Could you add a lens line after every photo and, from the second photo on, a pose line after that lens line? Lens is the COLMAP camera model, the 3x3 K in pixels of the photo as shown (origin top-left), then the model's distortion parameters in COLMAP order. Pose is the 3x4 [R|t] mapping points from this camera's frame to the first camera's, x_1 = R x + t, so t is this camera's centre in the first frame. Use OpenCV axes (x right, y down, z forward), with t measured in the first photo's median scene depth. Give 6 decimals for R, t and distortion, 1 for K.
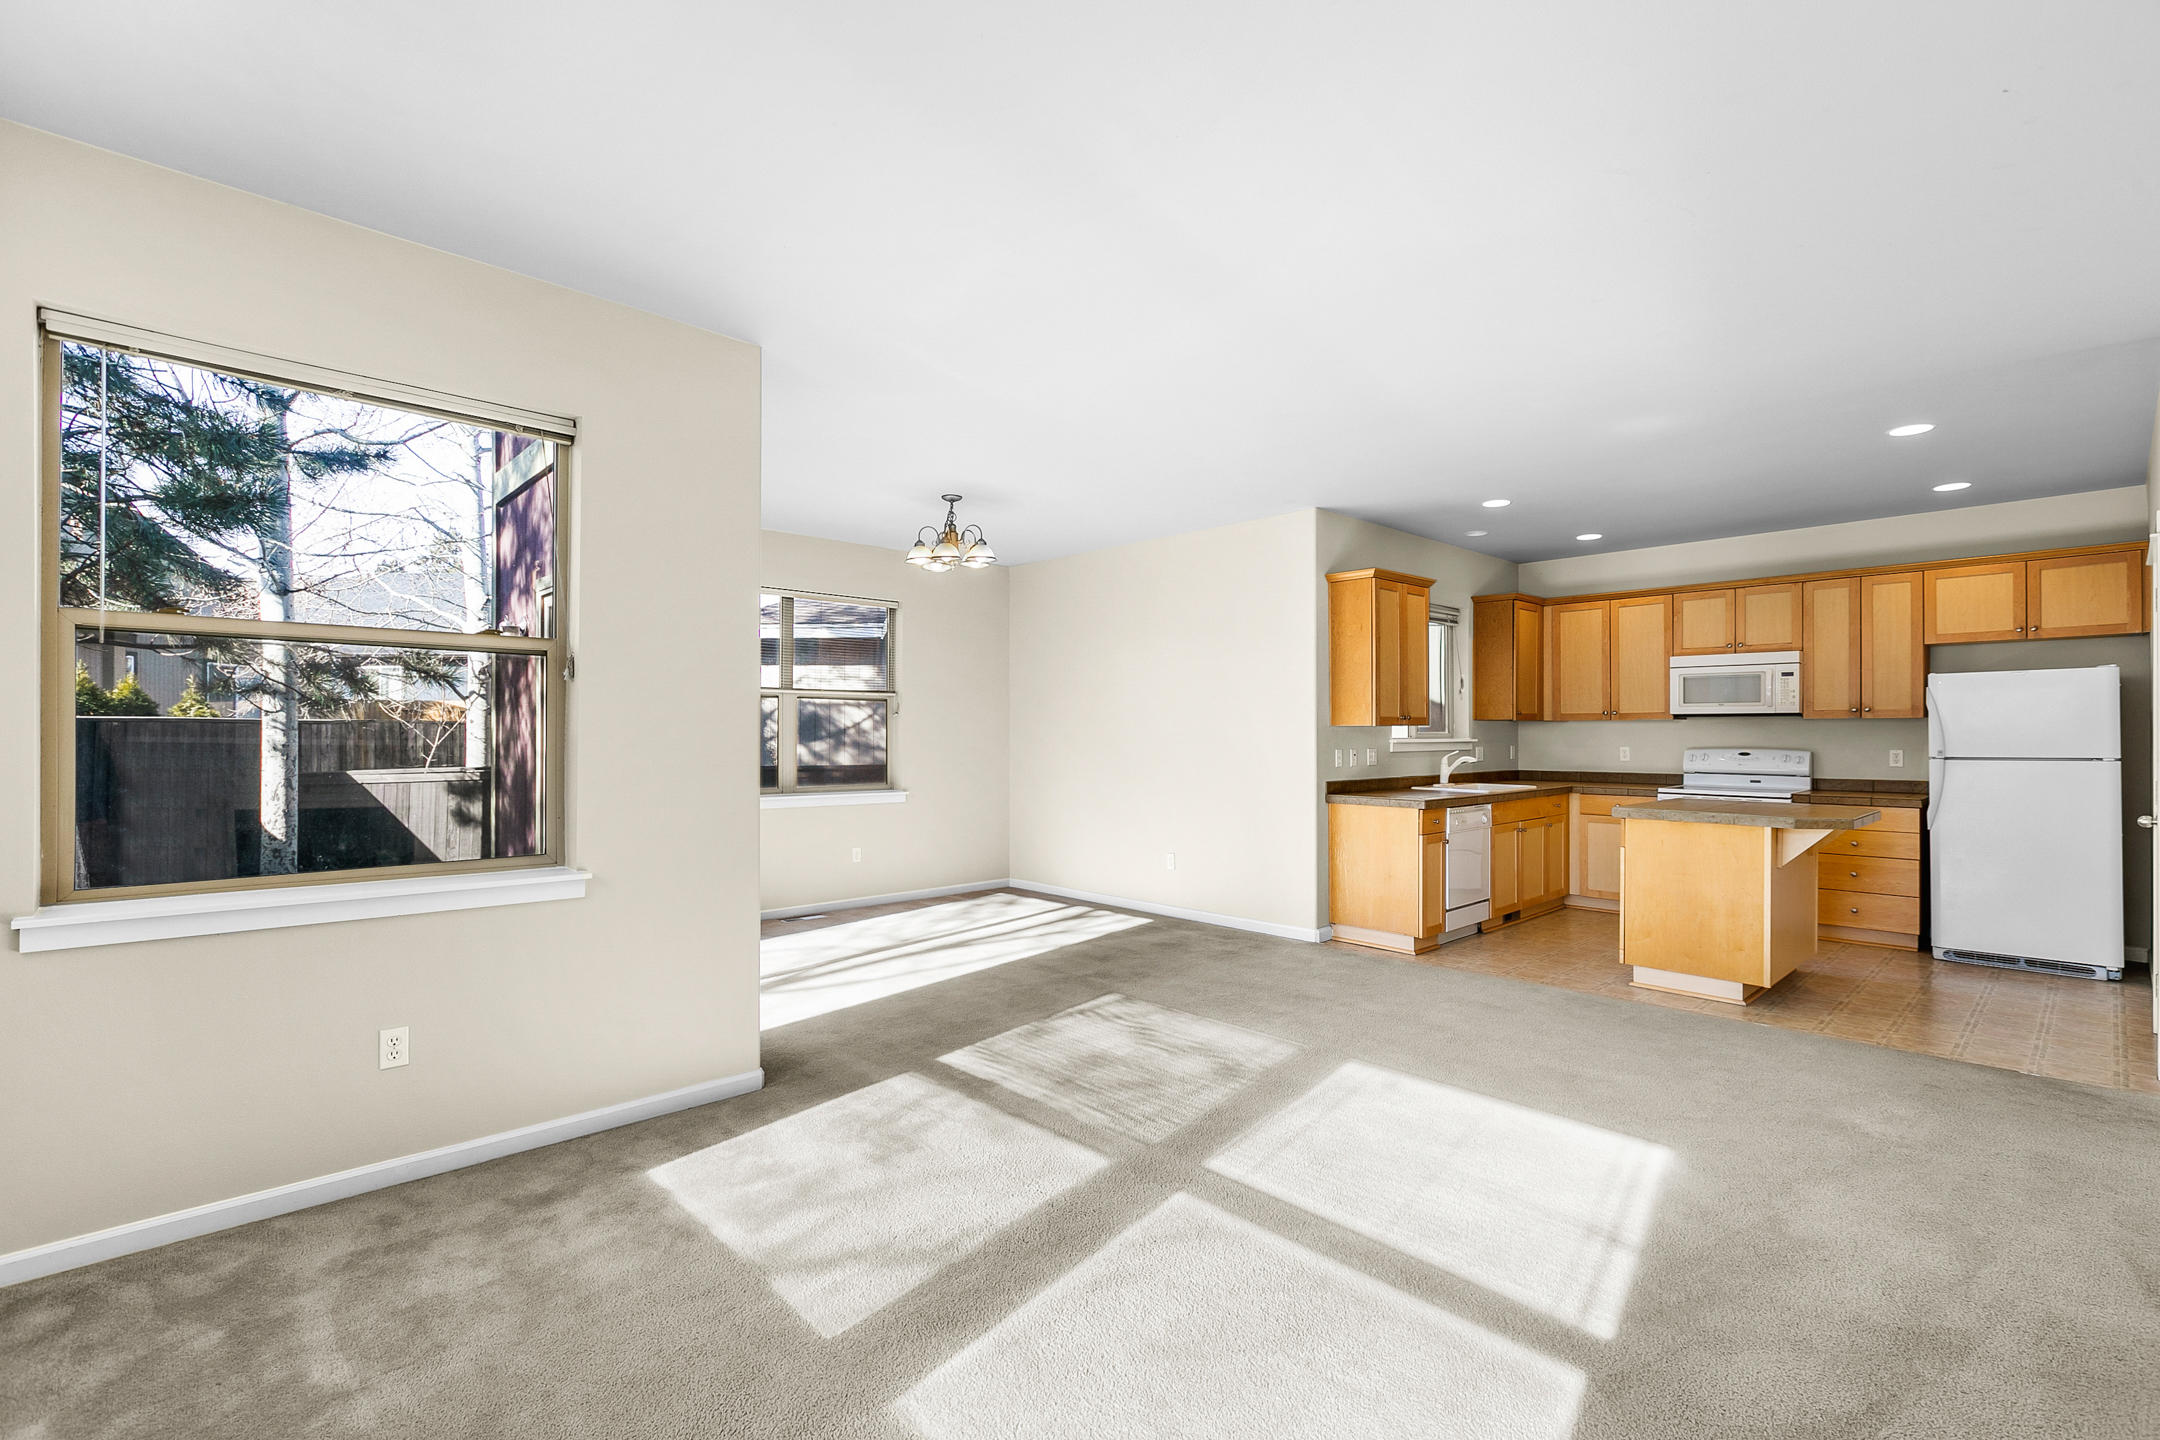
lens RADIAL K [[964.1, 0, 1080.0], [0, 964.1, 720.0], [0, 0, 1]] dist [0.001291, 0.000218]
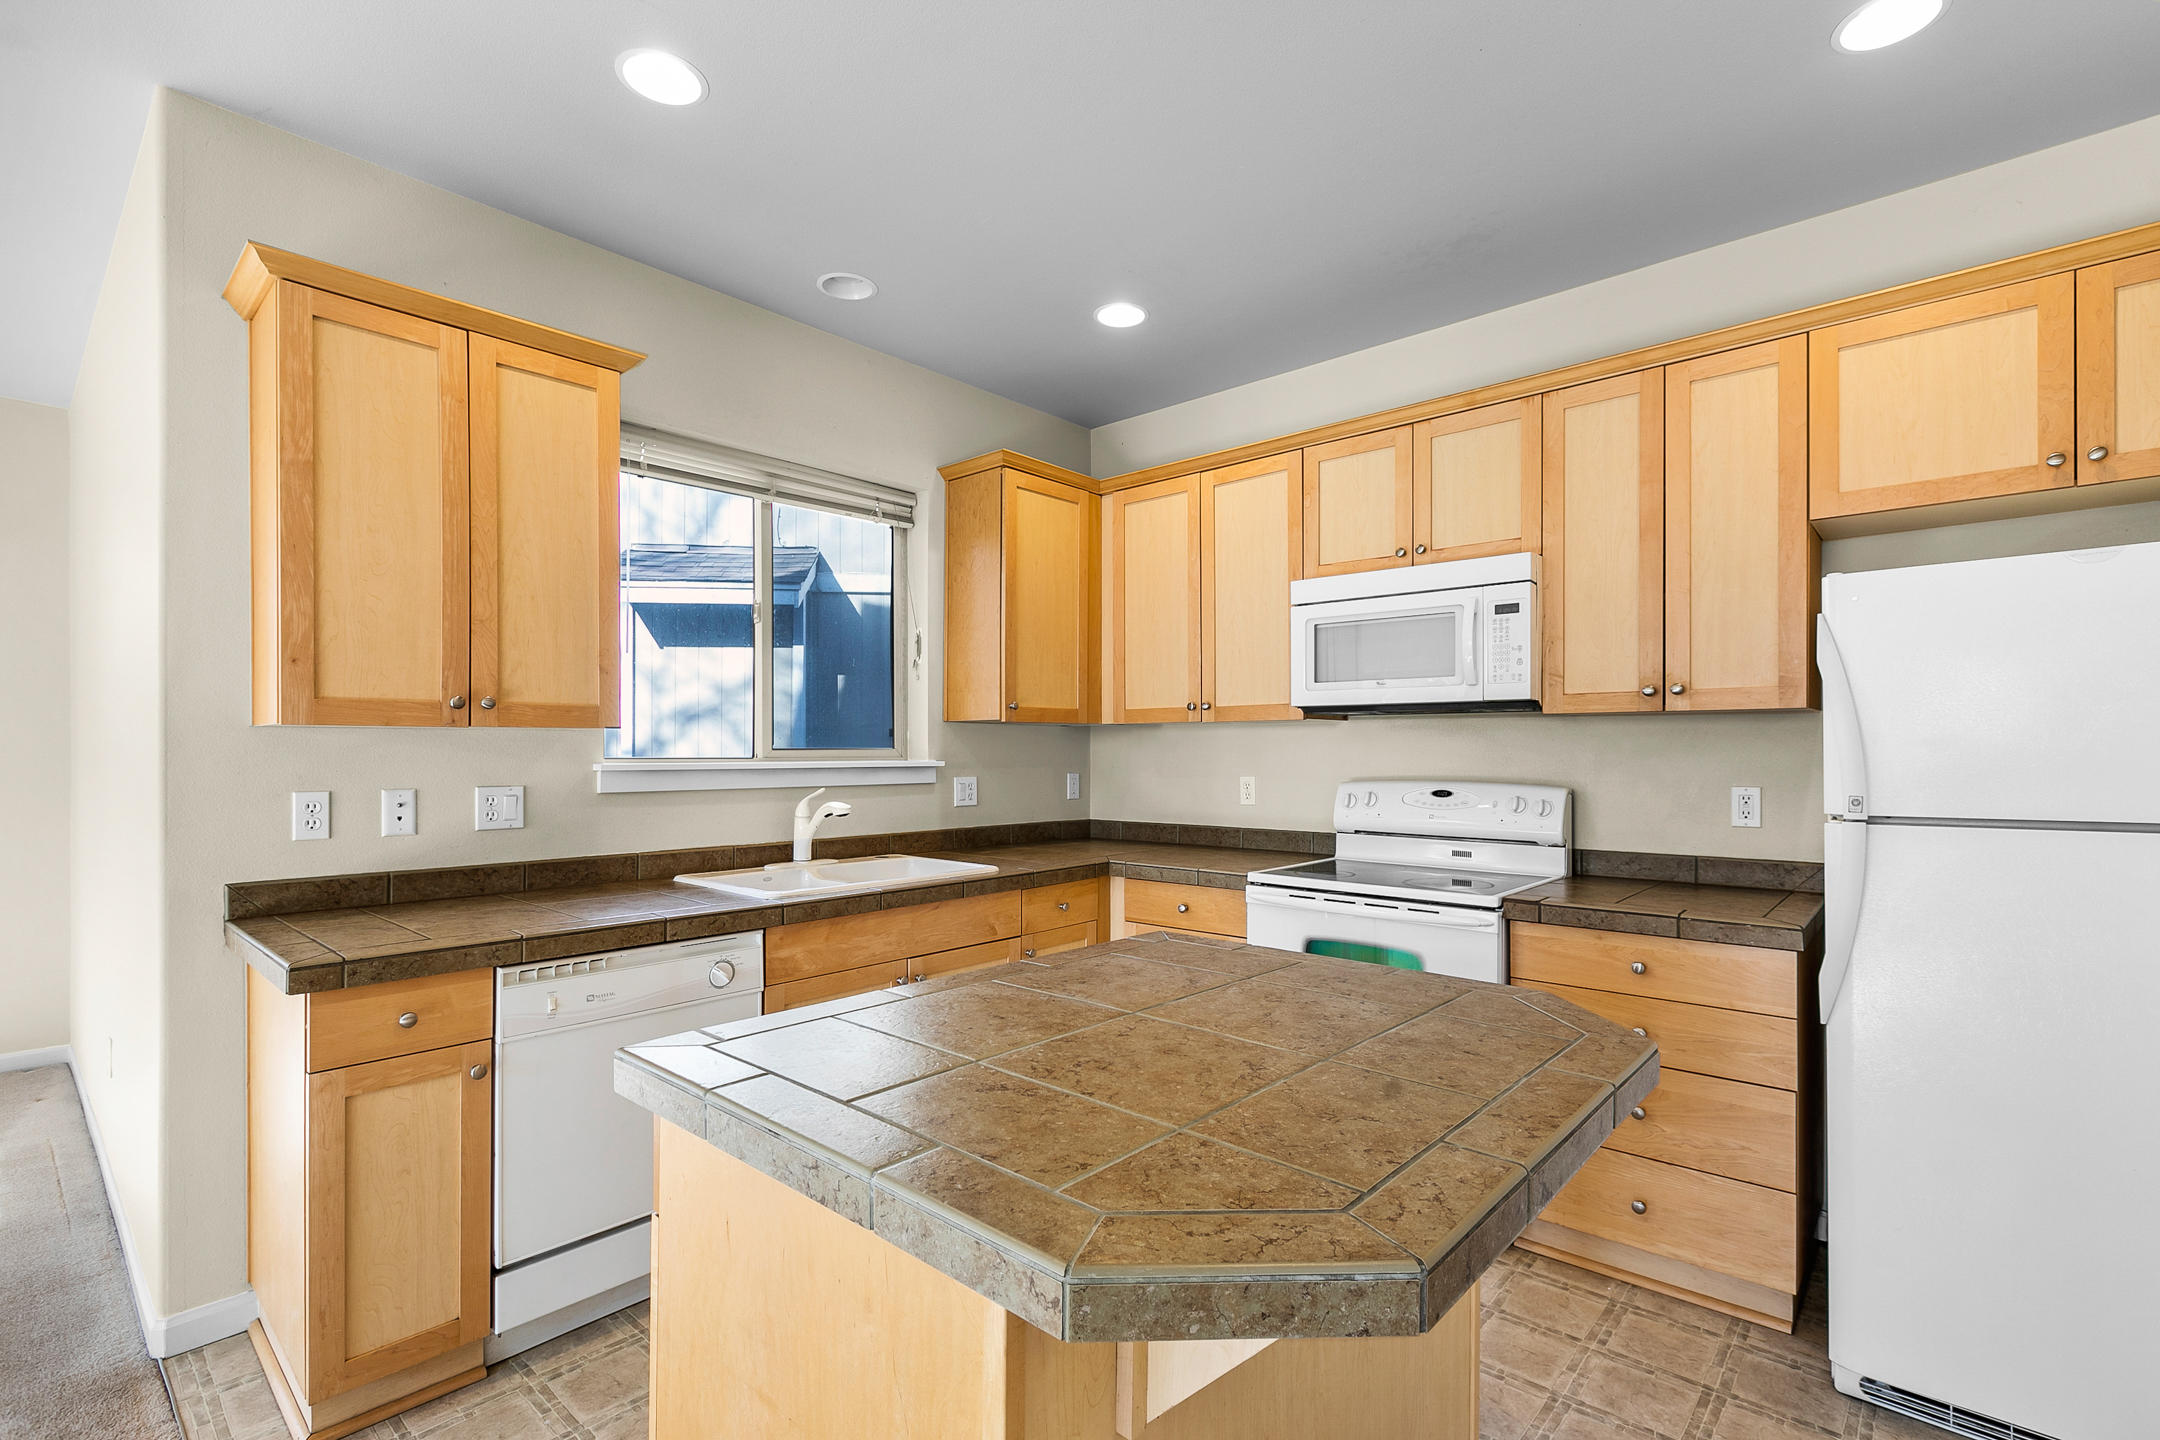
lens RADIAL K [[981.6, 0, 1084.8], [0, 981.6, 741.3], [0, 0, 1]] dist [0.001045, -0.000142]
pose [[0.995872, 0.001103, 0.090758, 0.500861], [-0.001447, 0.999992, 0.003719, 0.009426], [-0.090753, -0.003835, 0.995866, 0.578007]]
